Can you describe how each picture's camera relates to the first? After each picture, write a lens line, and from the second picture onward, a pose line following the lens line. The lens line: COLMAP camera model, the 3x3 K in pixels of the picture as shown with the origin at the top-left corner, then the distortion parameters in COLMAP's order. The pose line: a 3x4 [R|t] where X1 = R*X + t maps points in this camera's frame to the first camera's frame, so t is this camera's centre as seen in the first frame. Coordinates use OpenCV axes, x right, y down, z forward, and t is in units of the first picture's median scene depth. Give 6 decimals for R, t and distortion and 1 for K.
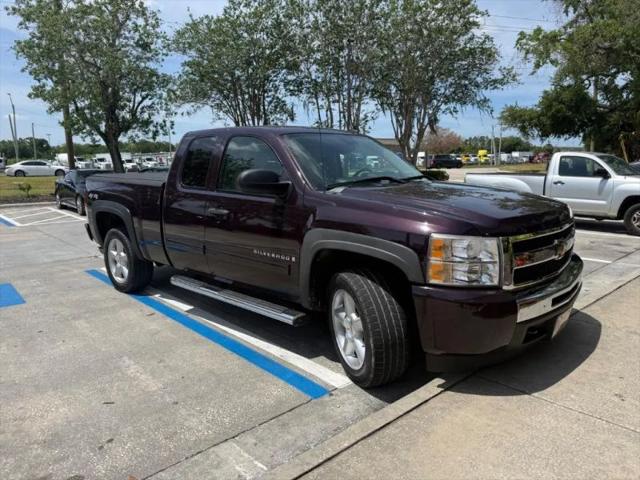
lens RADIAL K [[462.2, 0, 320.0], [0, 462.2, 240.0], [0, 0, 1]] dist [0.003607, -0.008226]
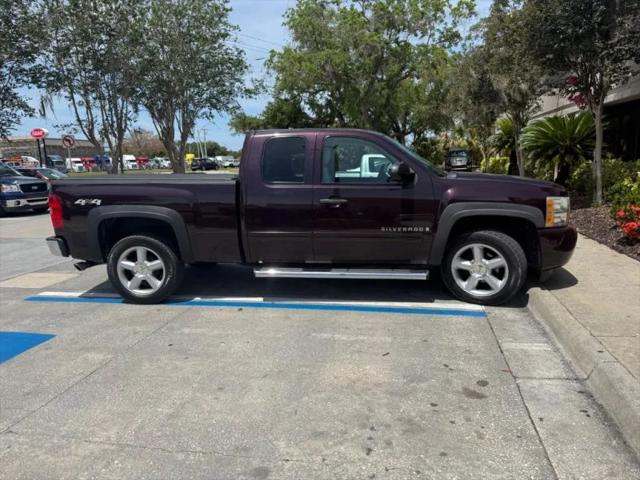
lens RADIAL K [[458.4, 0, 320.0], [0, 458.4, 240.0], [0, 0, 1]] dist [0.151325, -0.299061]
pose [[0.799052, -0.107673, 0.591543, -0.842796], [0.113130, 0.993187, 0.027965, -0.000455], [-0.590523, 0.044576, 0.805789, 0.069279]]
